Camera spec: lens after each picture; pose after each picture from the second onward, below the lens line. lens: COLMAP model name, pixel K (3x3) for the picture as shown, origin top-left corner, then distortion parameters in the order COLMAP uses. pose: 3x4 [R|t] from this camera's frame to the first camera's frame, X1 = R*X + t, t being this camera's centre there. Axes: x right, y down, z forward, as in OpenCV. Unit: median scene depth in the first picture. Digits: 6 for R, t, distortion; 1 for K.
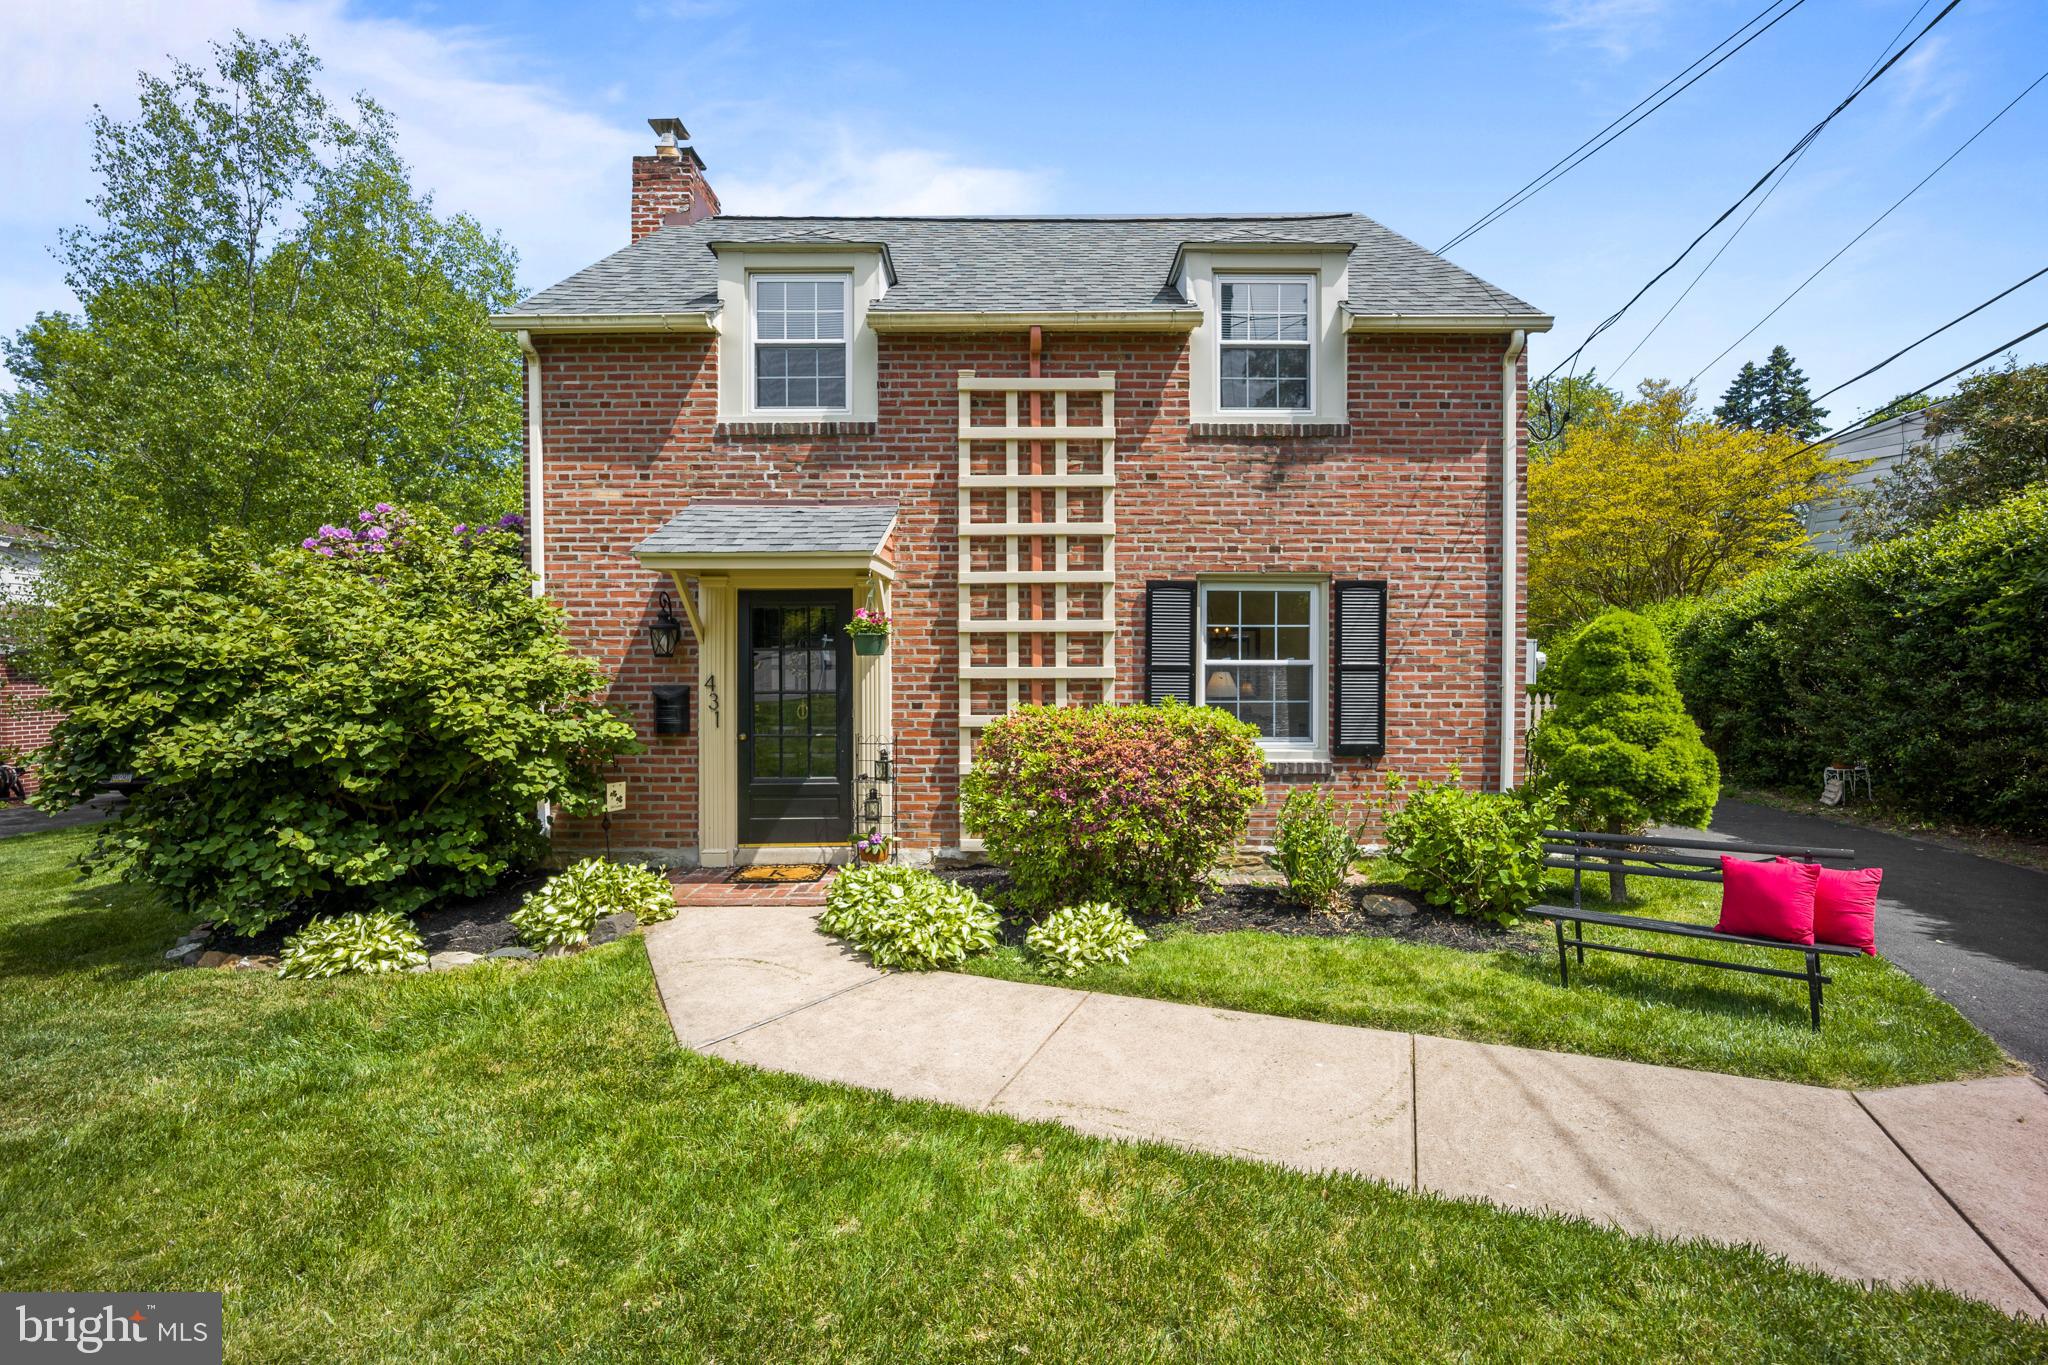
lens RADIAL K [[860.9, 0, 1031.2], [0, 860.9, 696.1], [0, 0, 1]] dist [-0.001218, -0.000192]
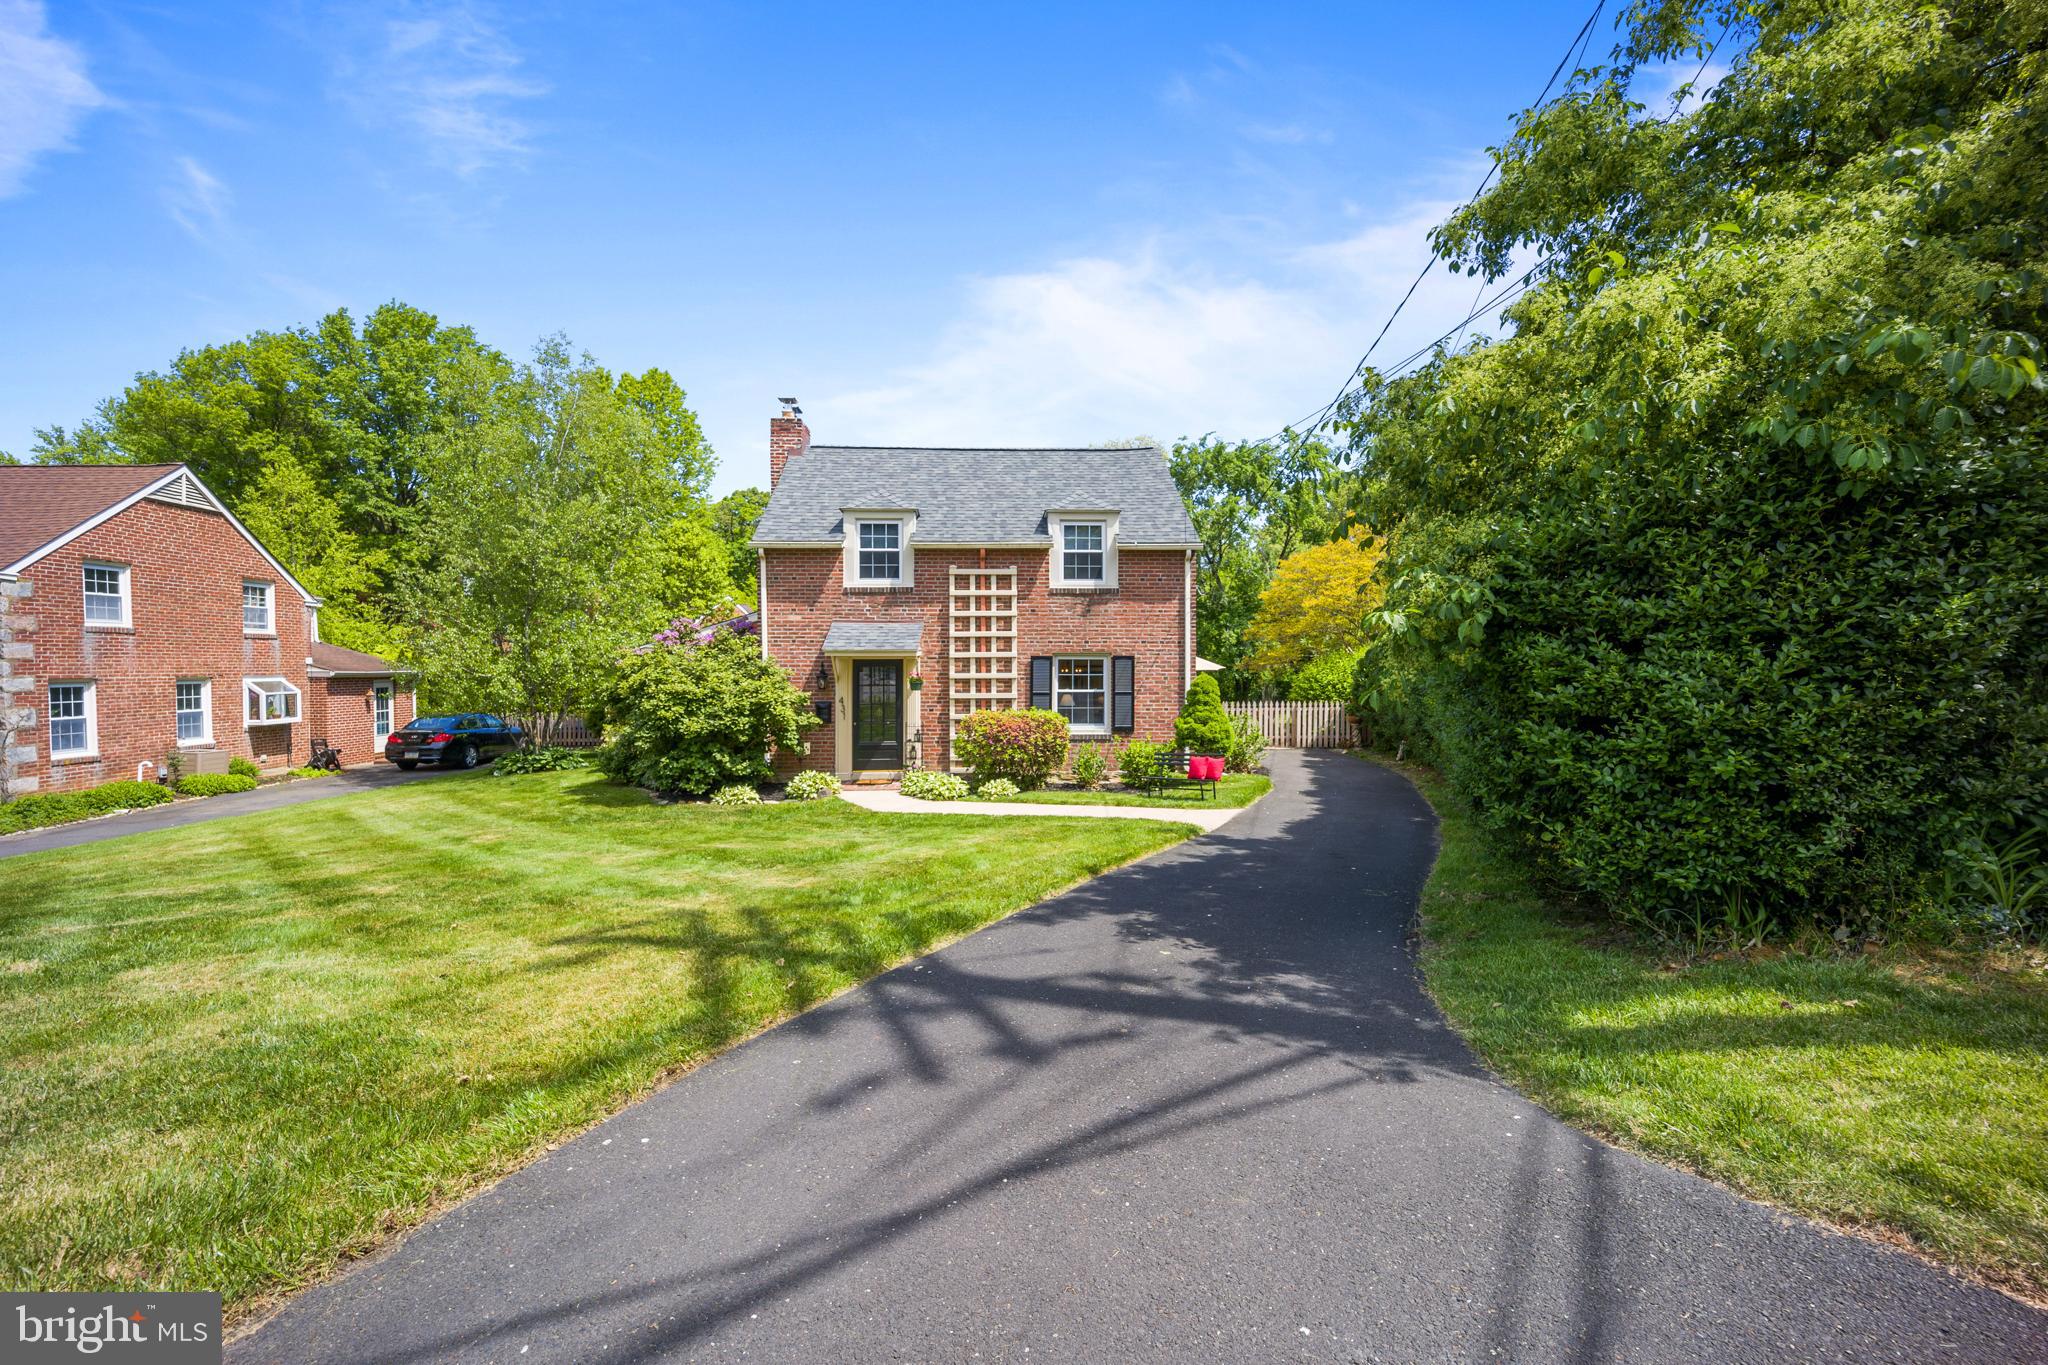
lens RADIAL K [[860.9, 0, 1031.2], [0, 860.9, 696.1], [0, 0, 1]] dist [-0.001218, -0.000192]
pose [[0.998771, -0.000703, 0.049567, 0.020237], [0.000693, 1.000000, 0.000209, -0.026688], [-0.049567, -0.000175, 0.998771, -1.324985]]
